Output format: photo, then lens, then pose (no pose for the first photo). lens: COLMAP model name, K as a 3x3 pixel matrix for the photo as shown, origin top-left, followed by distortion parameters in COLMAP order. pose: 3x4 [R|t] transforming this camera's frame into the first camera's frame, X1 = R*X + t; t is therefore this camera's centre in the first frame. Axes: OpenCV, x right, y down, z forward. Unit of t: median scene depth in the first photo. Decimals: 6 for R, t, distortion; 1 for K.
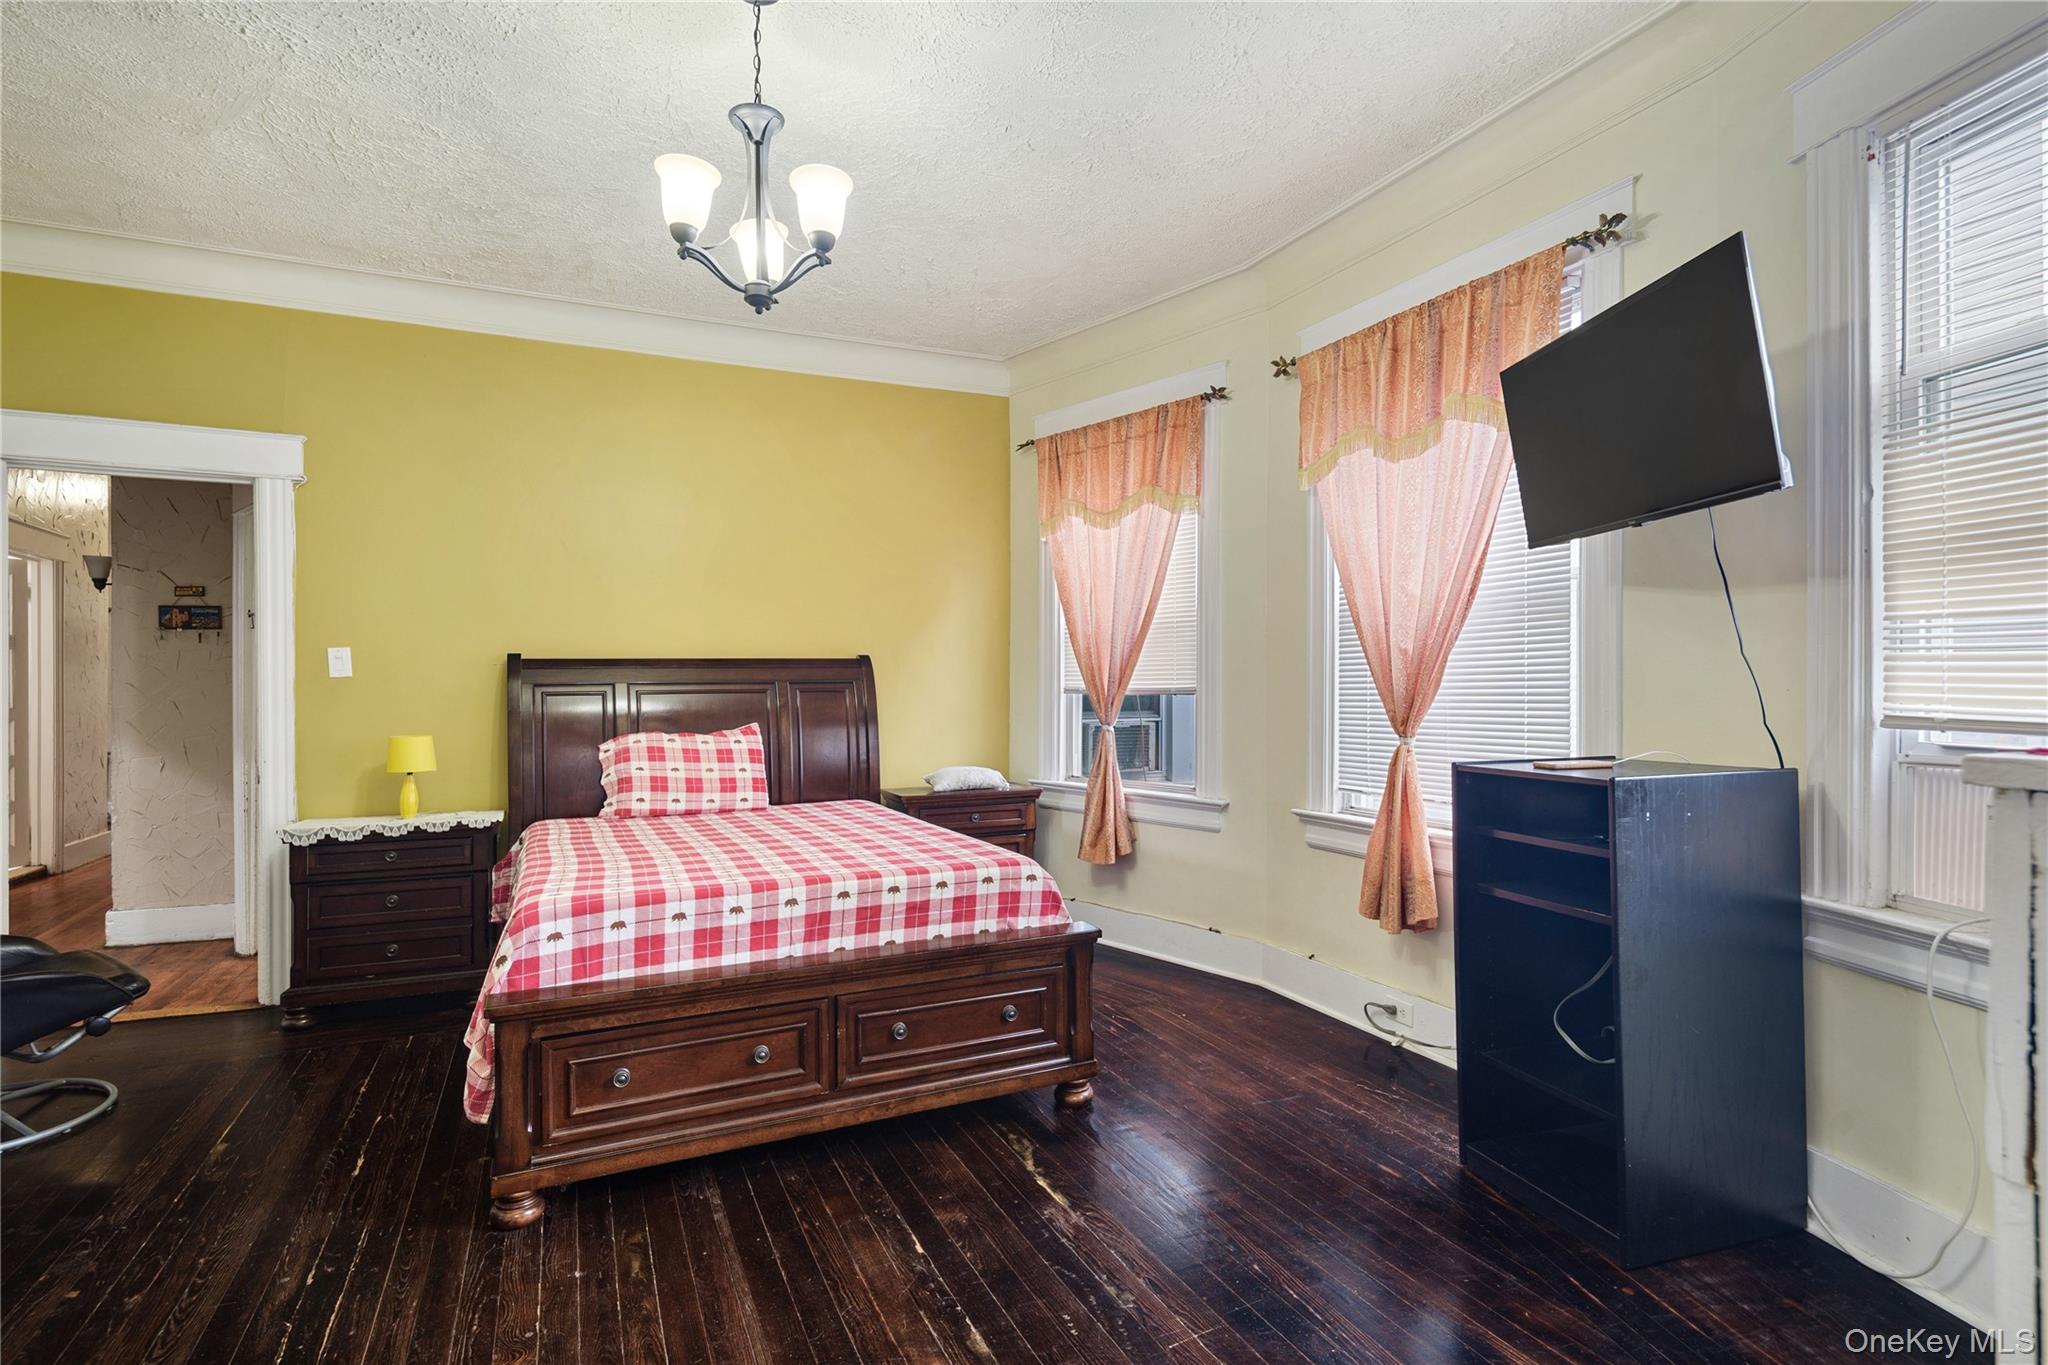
lens RADIAL K [[1010.9, 0, 1025.8], [0, 1010.9, 694.3], [0, 0, 1]] dist [-0.003222, -0.000287]
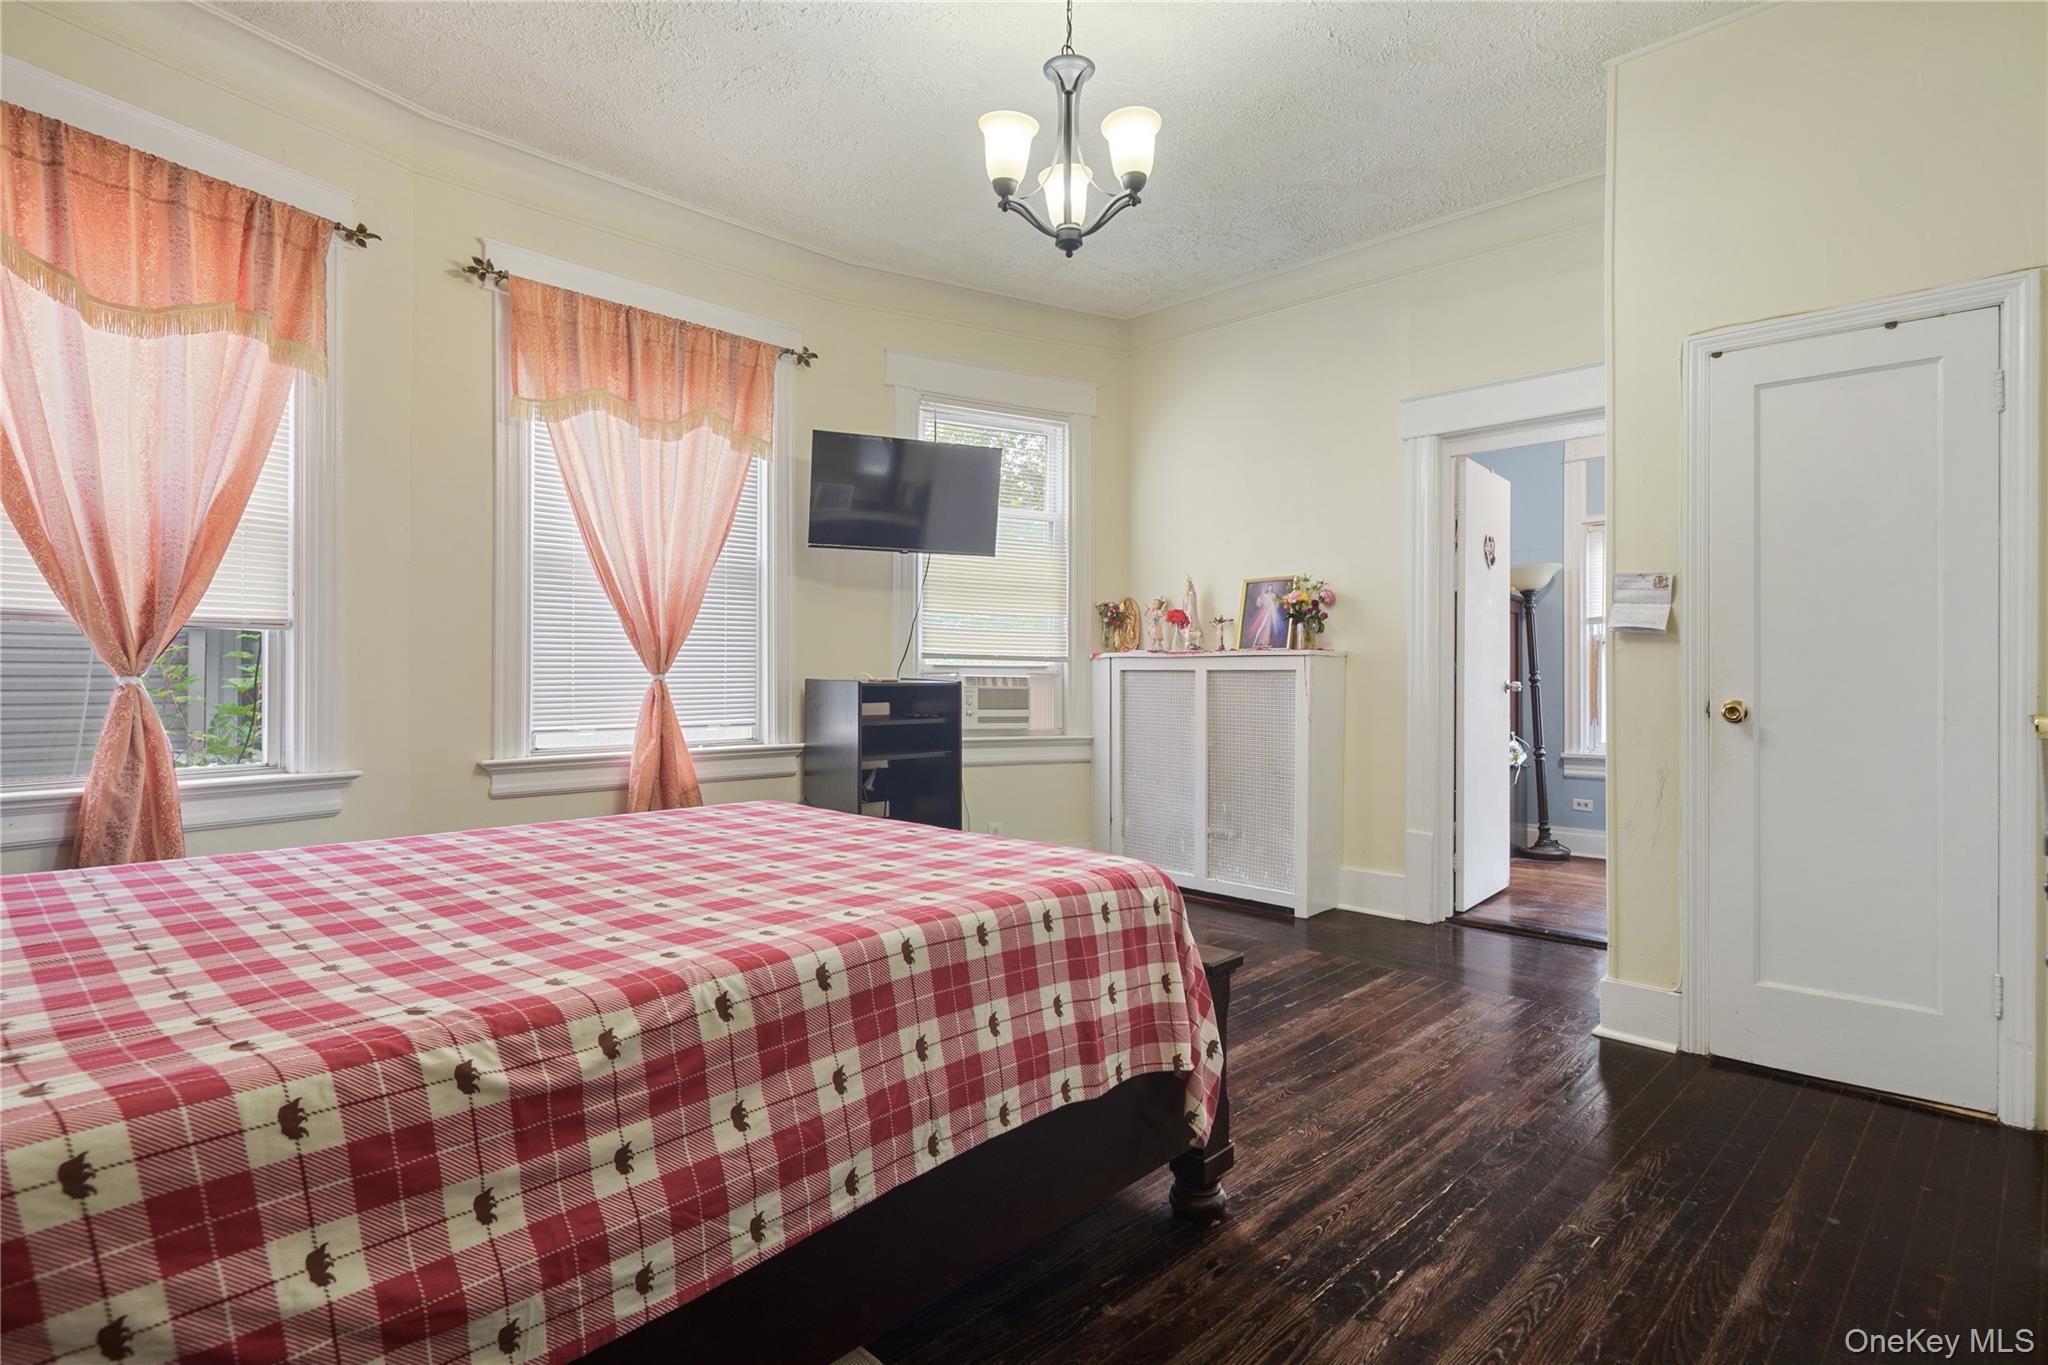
lens RADIAL K [[1012.6, 0, 1019.3], [0, 1012.6, 675.8], [0, 0, 1]] dist [-0.001244, -0.000873]
pose [[-0.335026, -0.000405, 0.942209, -0.862757], [0.001613, 0.999998, 0.001004, 0.043358], [-0.942207, 0.001856, -0.335025, 0.972300]]
